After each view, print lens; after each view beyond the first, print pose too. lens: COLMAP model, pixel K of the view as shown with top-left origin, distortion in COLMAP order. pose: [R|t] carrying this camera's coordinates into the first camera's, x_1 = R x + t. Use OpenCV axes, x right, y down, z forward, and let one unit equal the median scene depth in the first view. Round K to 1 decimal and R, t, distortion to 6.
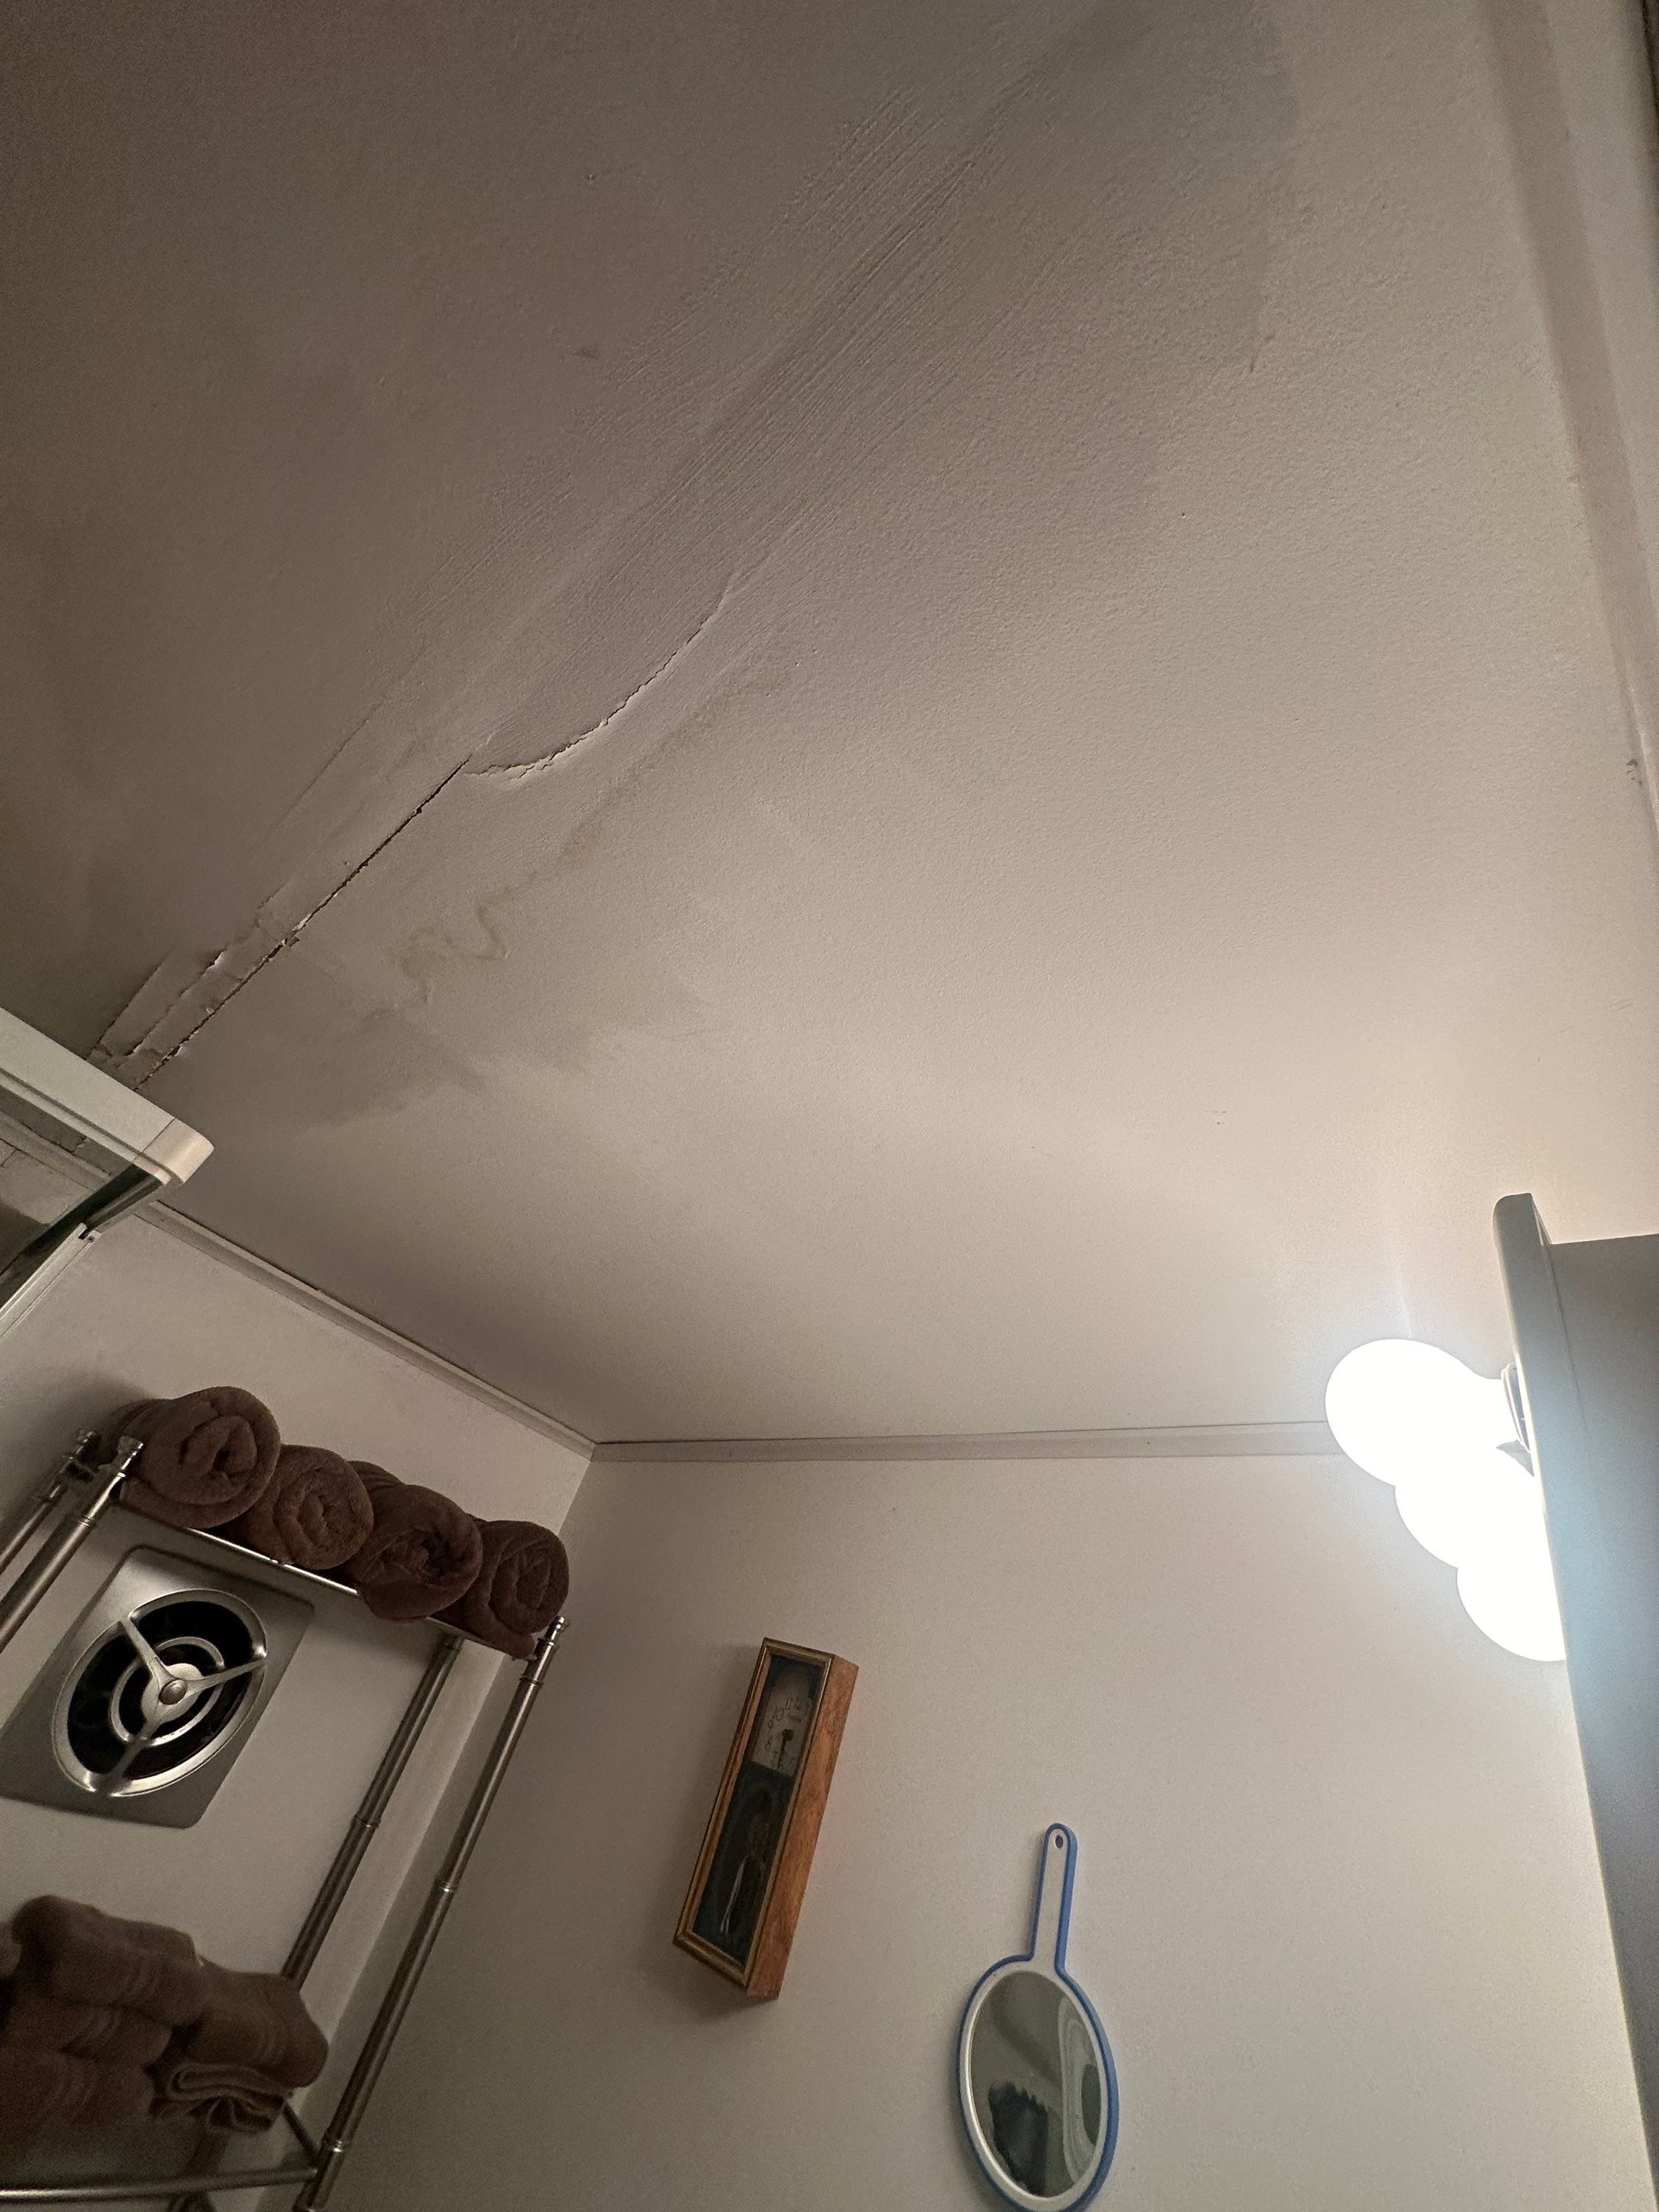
lens RADIAL K [[872.0, 0, 819.5], [0, 872.0, 1103.0], [0, 0, 1]] dist [-0.000872, -0.000214]
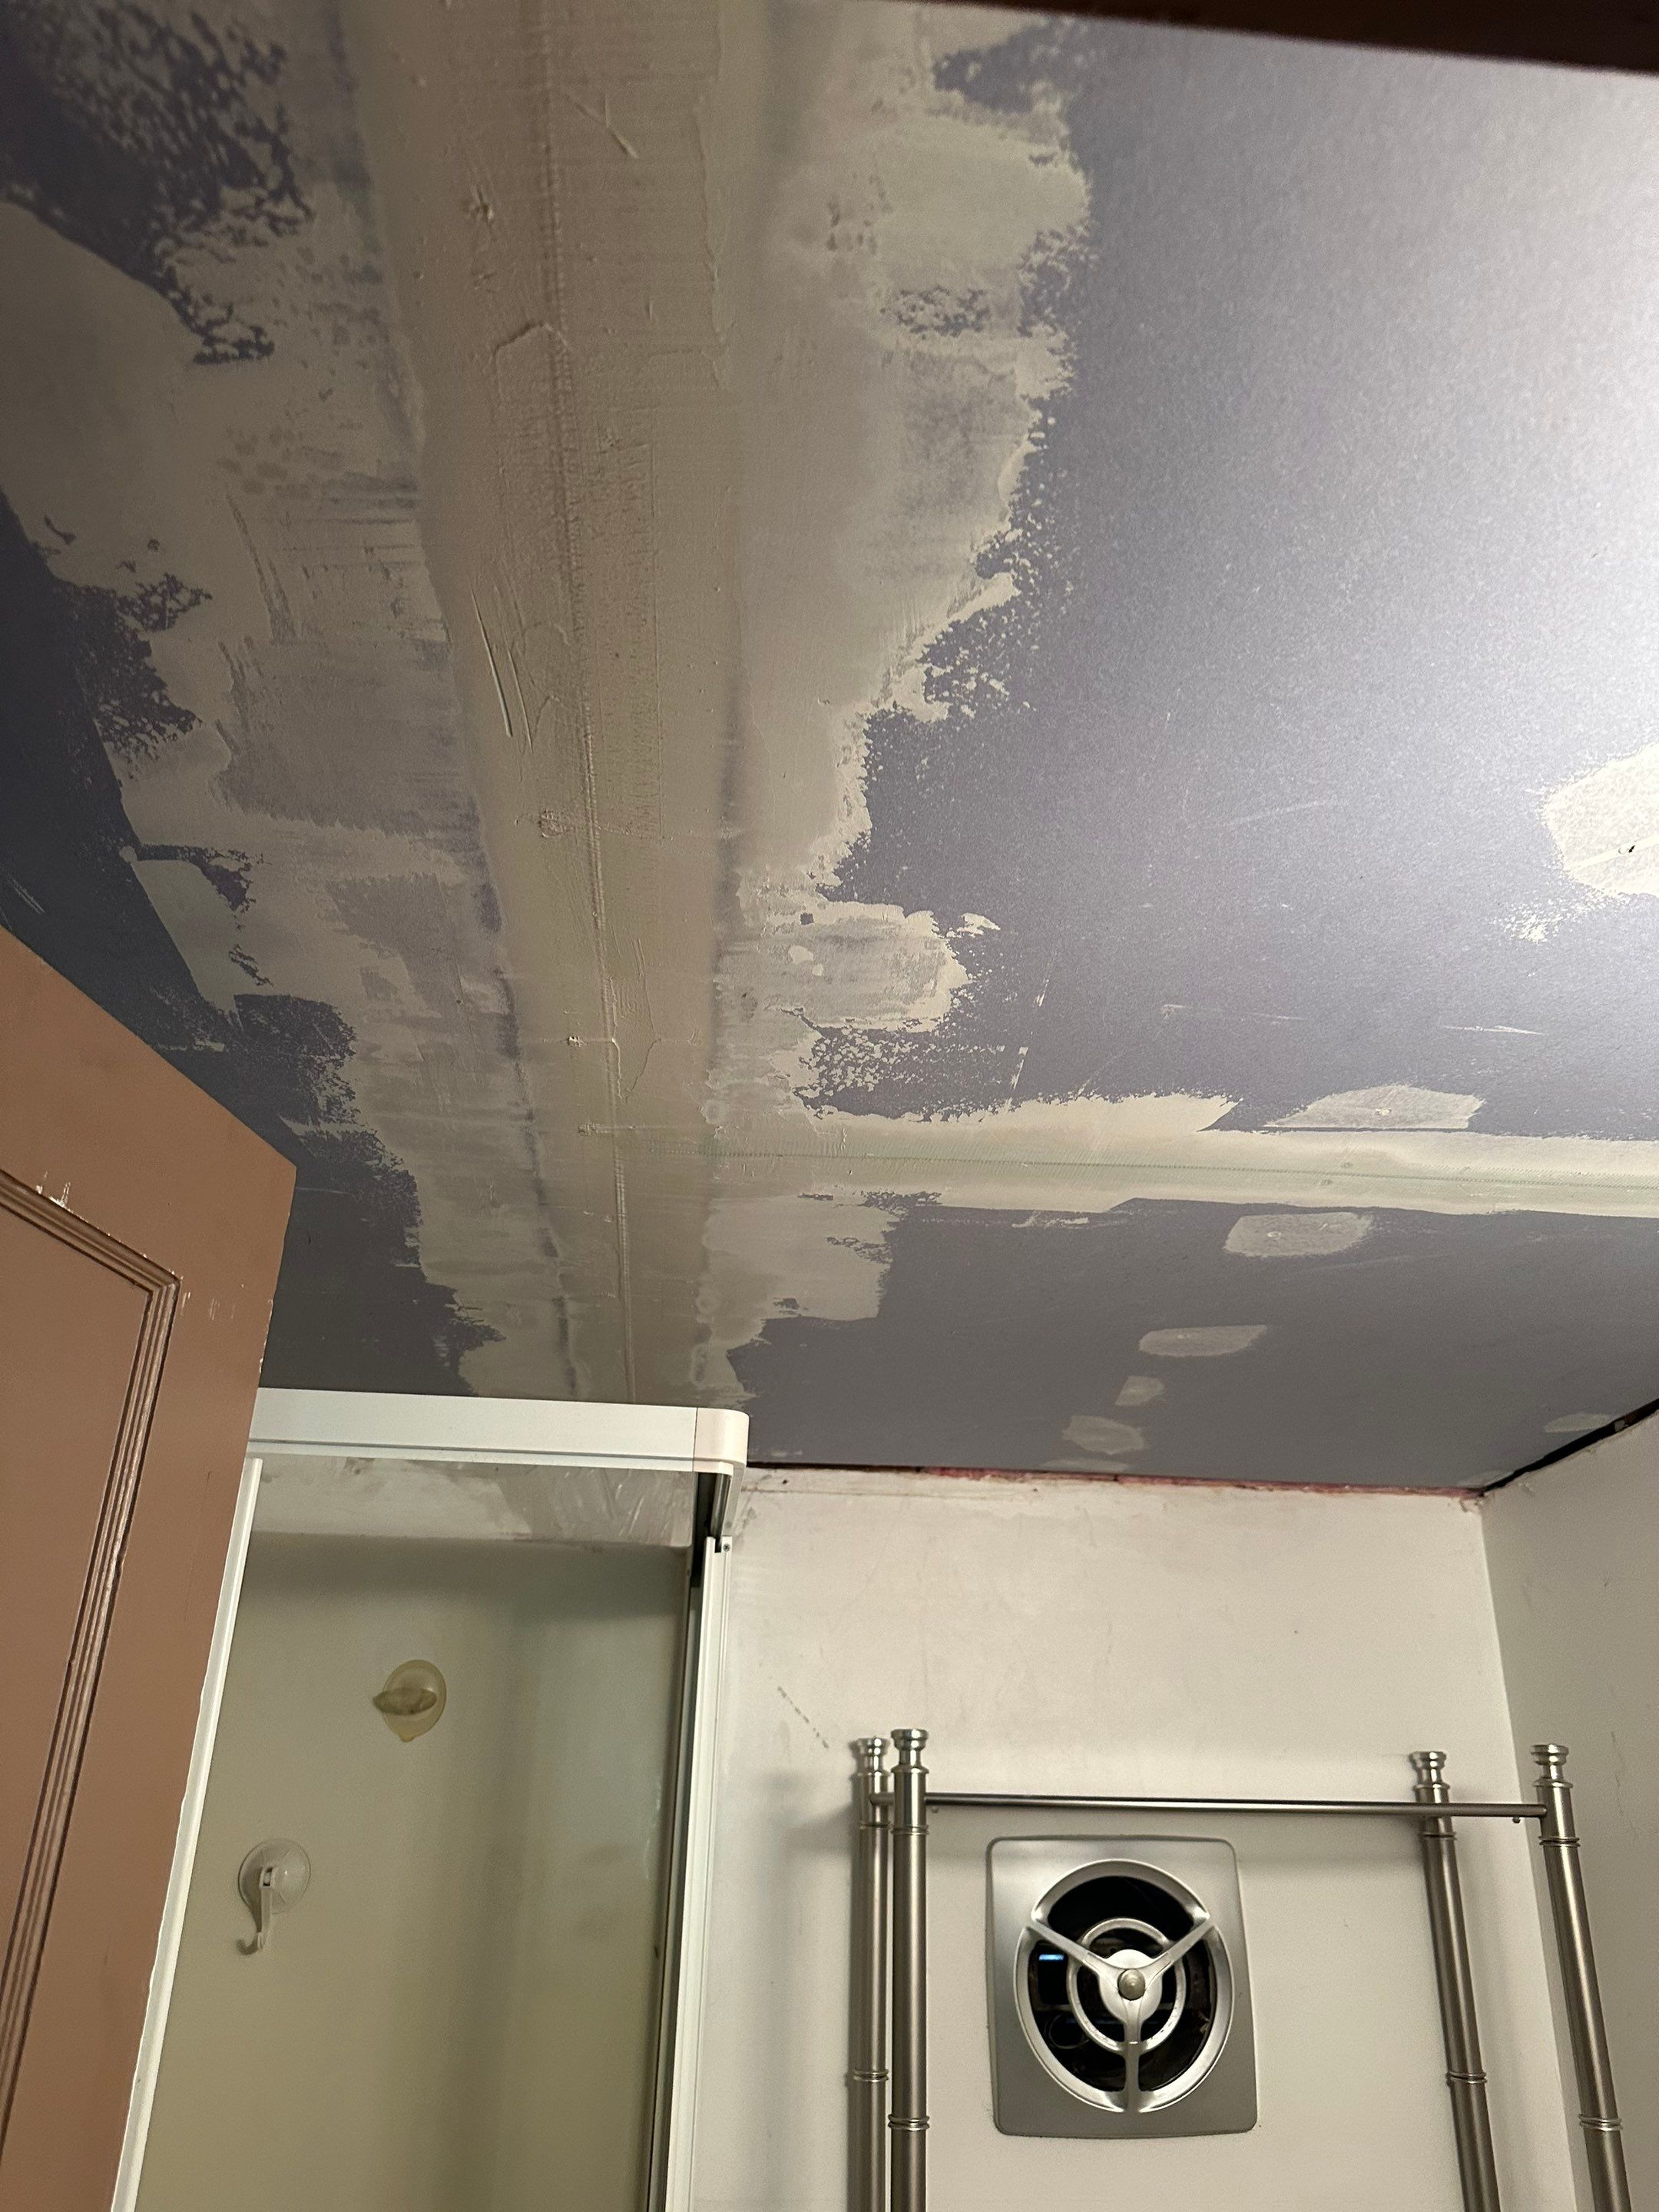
lens RADIAL K [[1595.5, 0, 829.5], [0, 1595.5, 1106.0], [0, 0, 1]] dist [0.039417, -0.058680]
pose [[0.686387, -0.521289, -0.507080, 0.235468], [0.573715, 0.816634, -0.062932, -0.038914], [0.446905, -0.247724, 0.859598, -0.182773]]
